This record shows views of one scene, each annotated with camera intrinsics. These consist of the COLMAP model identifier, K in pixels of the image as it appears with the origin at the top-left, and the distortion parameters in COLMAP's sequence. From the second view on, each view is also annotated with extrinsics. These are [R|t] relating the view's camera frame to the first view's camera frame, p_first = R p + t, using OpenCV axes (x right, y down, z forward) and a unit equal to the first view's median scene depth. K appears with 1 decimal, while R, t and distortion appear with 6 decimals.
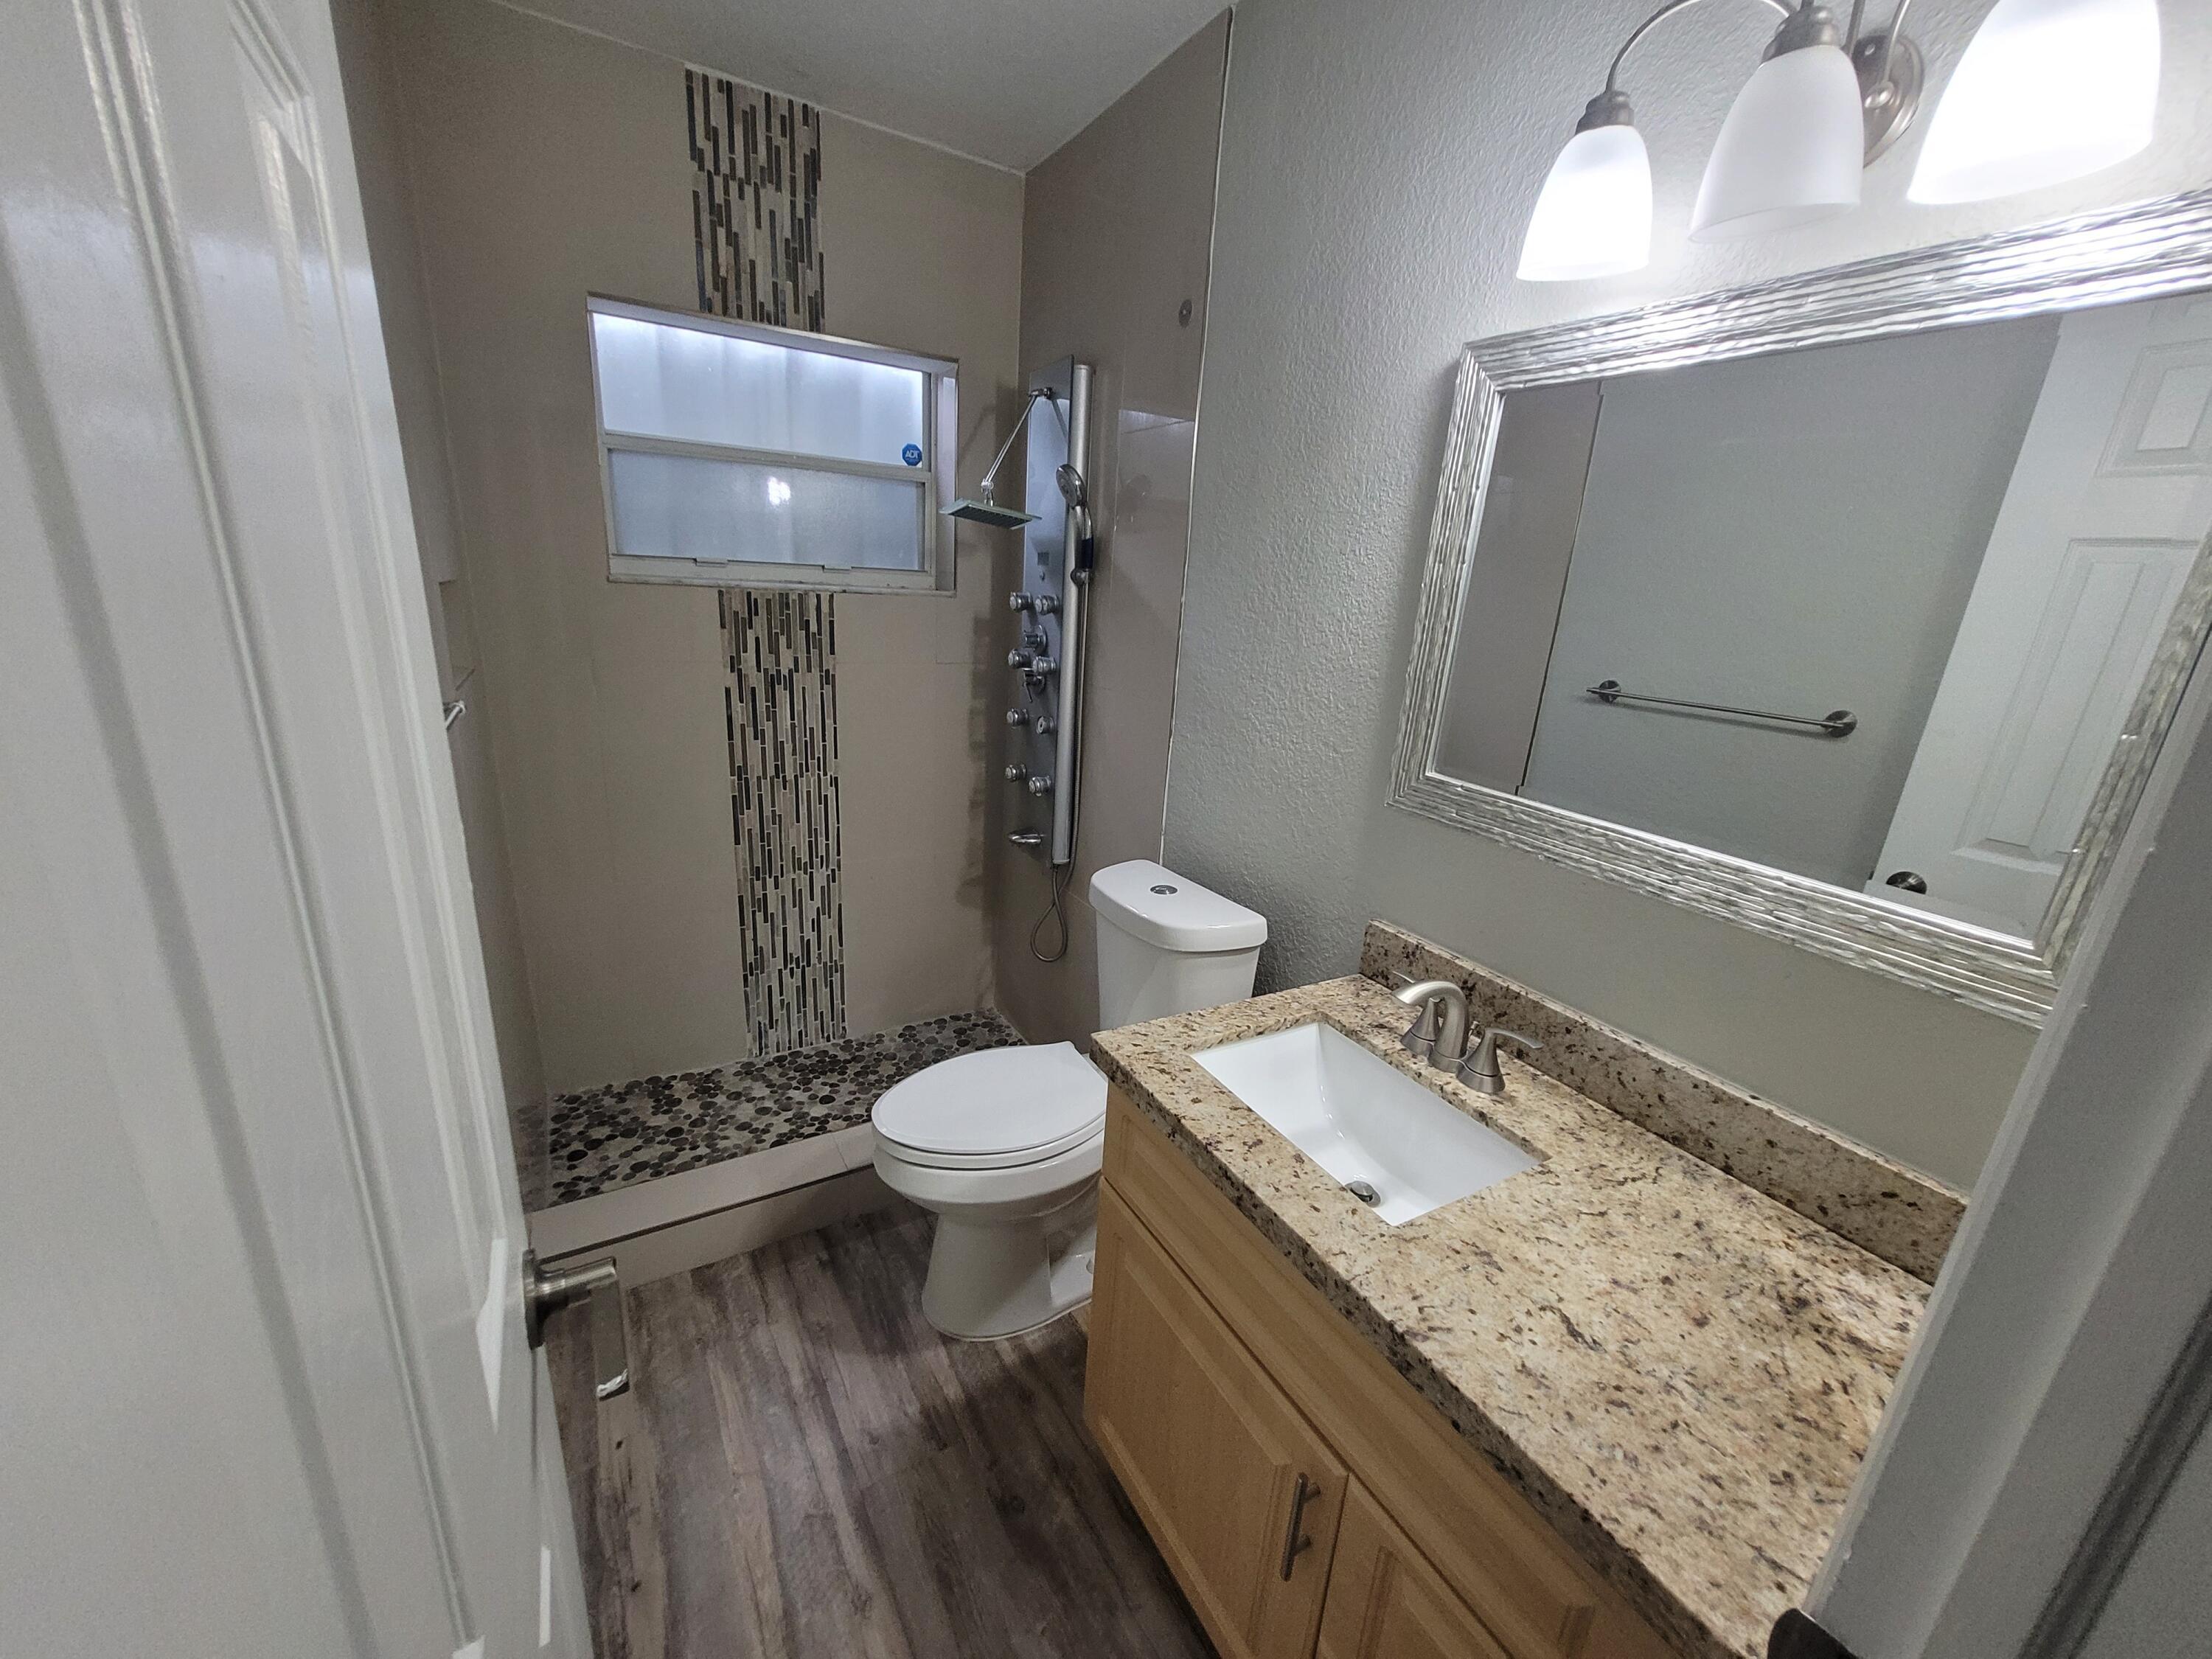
lens RADIAL K [[864.3, 0, 1103.3], [0, 864.3, 835.2], [0, 0, 1]] dist [0.001525, 0.000827]
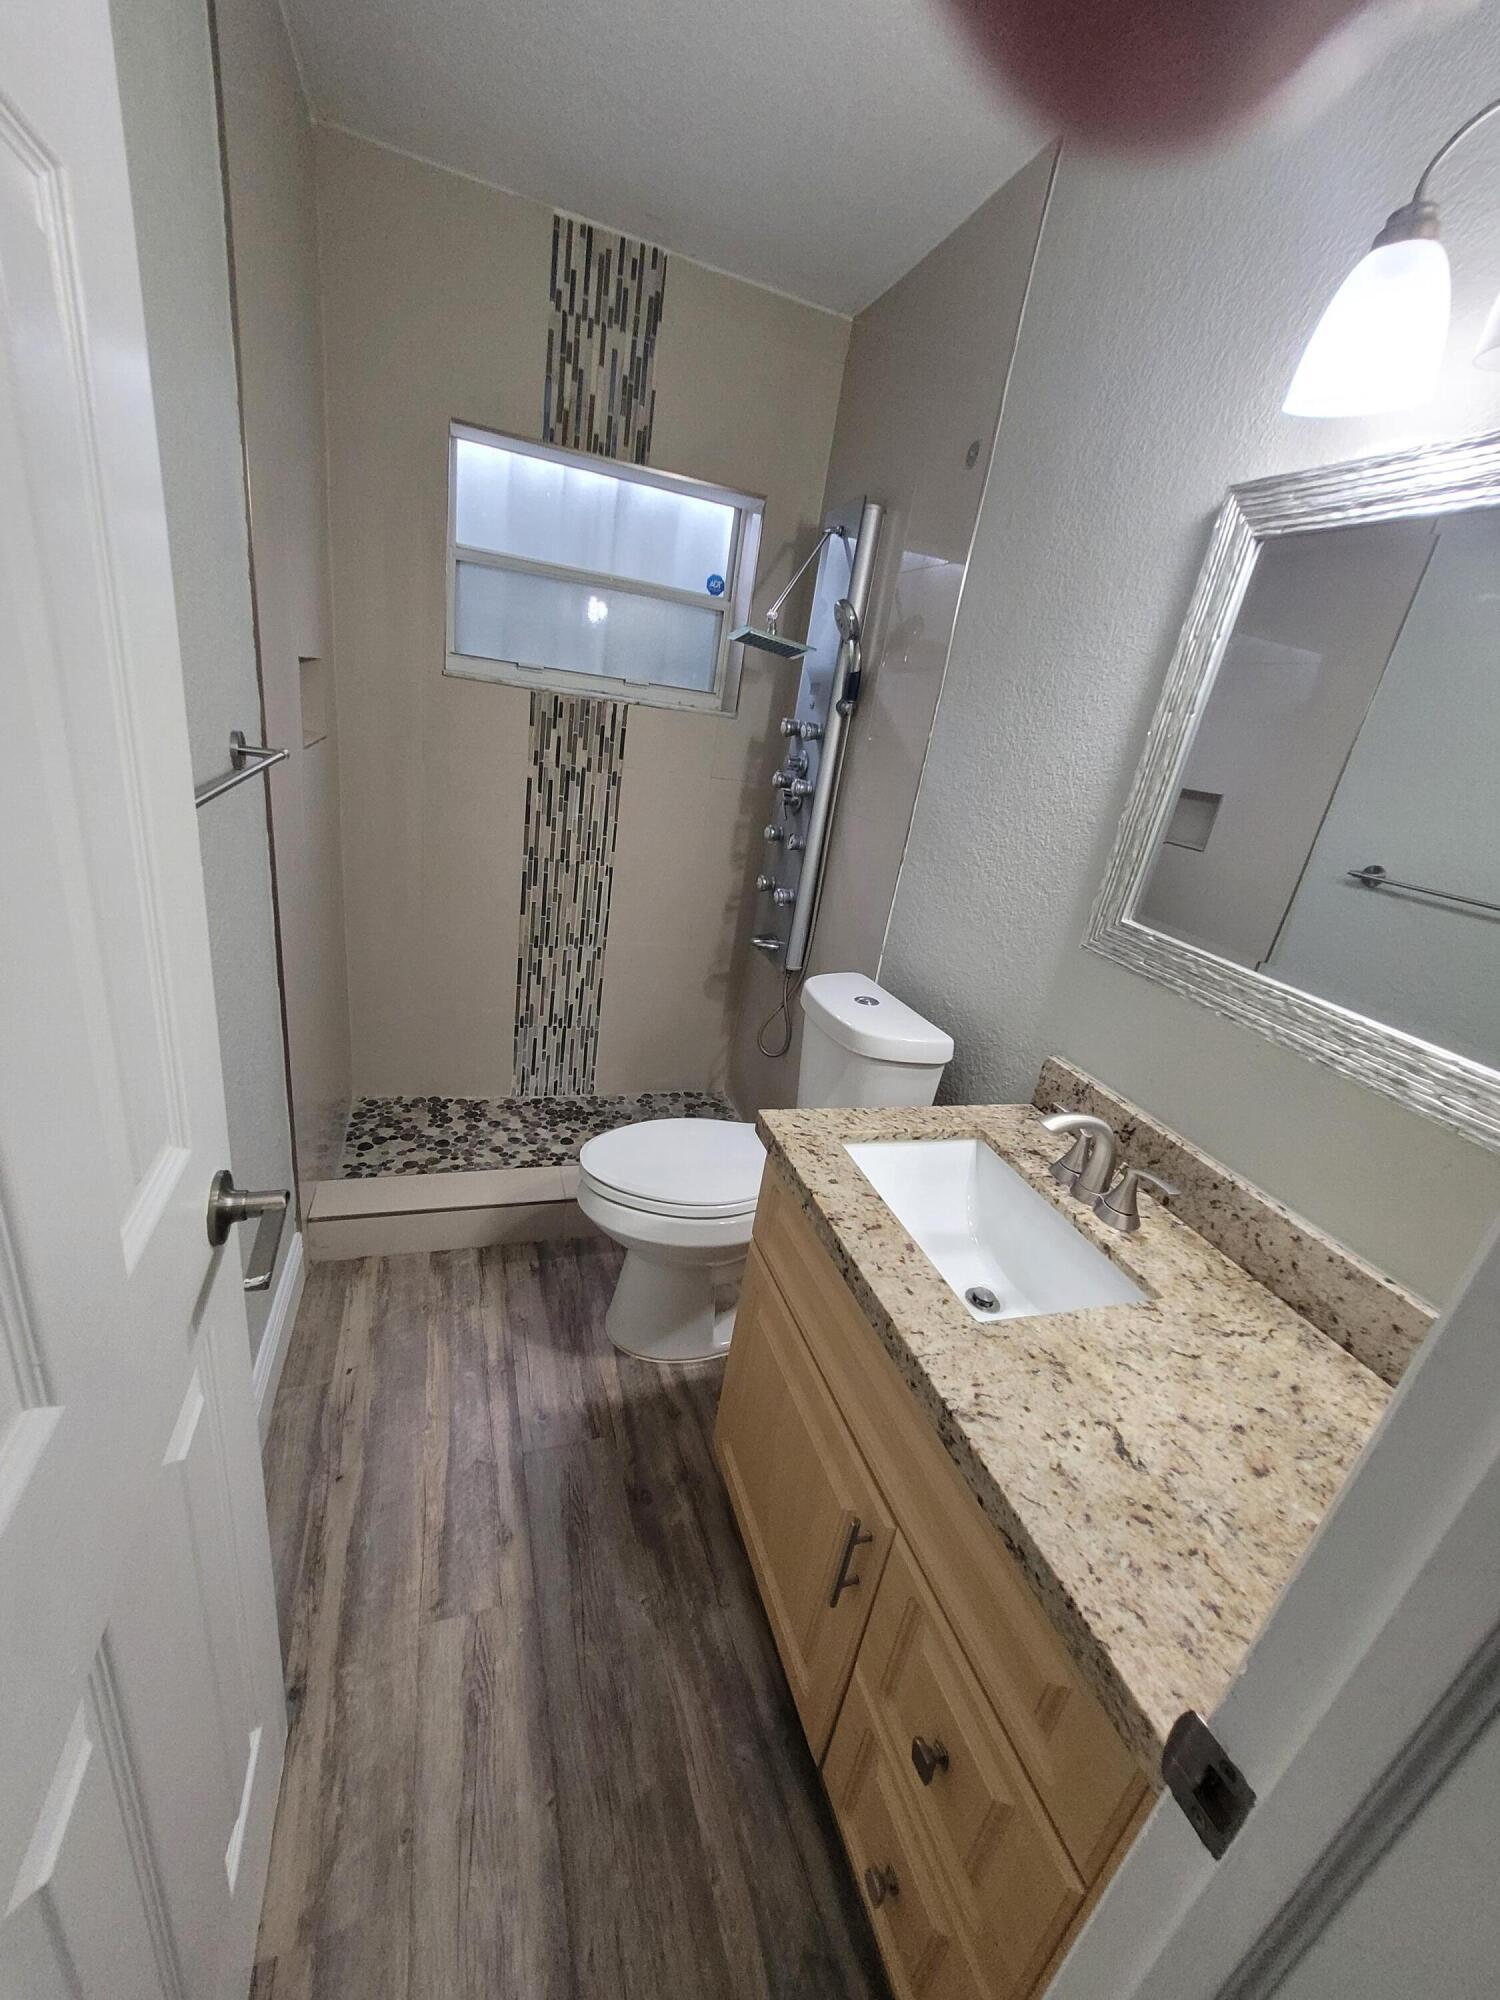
lens RADIAL K [[781.5, 0, 750.0], [0, 781.5, 1000.0], [0, 0, 1]] dist [0.001525, 0.000827]
pose [[0.975119, 0.149668, -0.163532, 0.106799], [-0.141379, 0.988058, 0.061267, 0.027122], [0.170748, -0.036622, 0.984634, 0.010612]]
